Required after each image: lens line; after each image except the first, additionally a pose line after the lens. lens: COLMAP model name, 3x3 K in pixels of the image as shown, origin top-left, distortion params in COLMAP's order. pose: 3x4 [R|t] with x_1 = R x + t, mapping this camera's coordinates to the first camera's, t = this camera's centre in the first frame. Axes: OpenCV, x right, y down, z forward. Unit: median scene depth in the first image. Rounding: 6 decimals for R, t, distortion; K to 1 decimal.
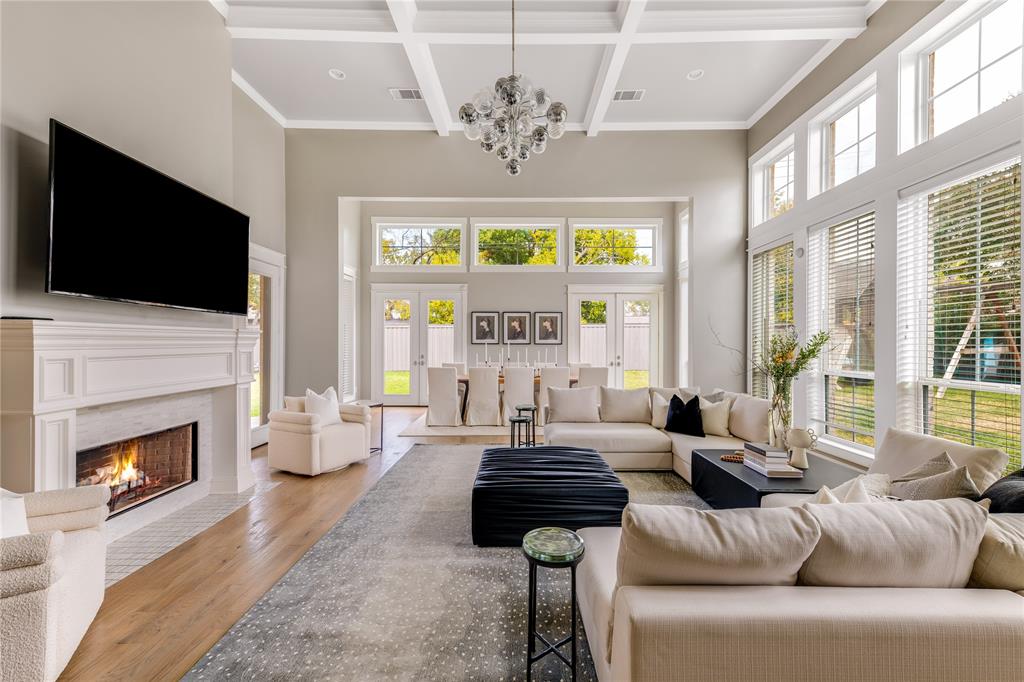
lens RADIAL K [[412.6, 0, 521.0], [0, 412.6, 342.4], [0, 0, 1]] dist [0.024154, -0.000055]
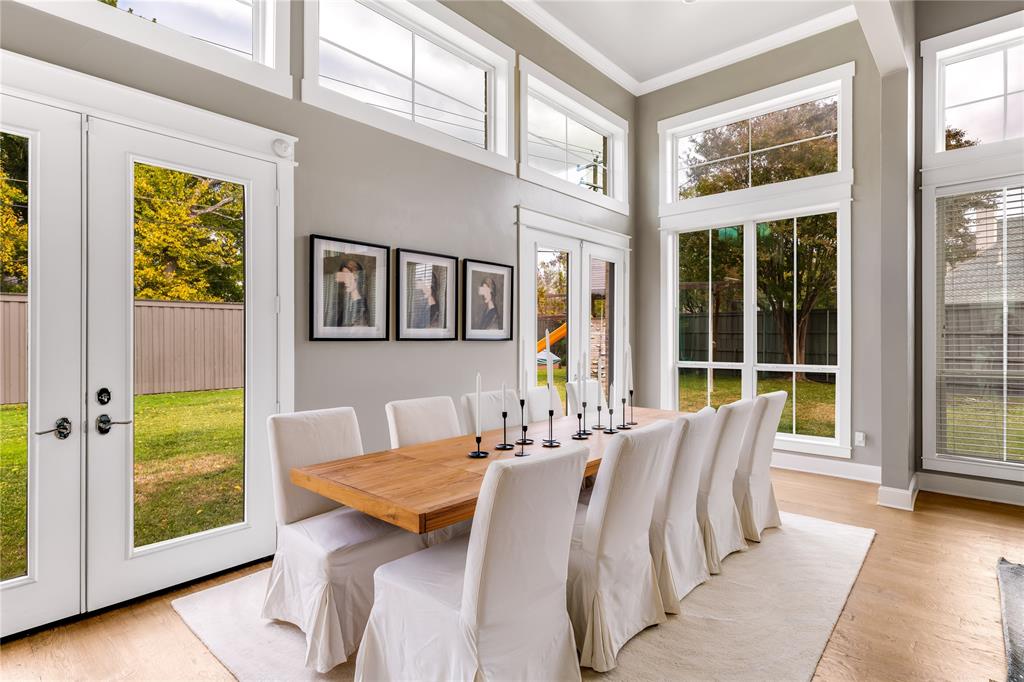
lens RADIAL K [[509.7, 0, 516.4], [0, 509.7, 336.0], [0, 0, 1]] dist [0.001494, -0.000182]
pose [[0.673099, 0.000452, 0.739553, -0.433501], [-0.002156, 0.999997, 0.001351, -0.000649], [-0.739550, -0.002504, 0.673097, 0.943449]]
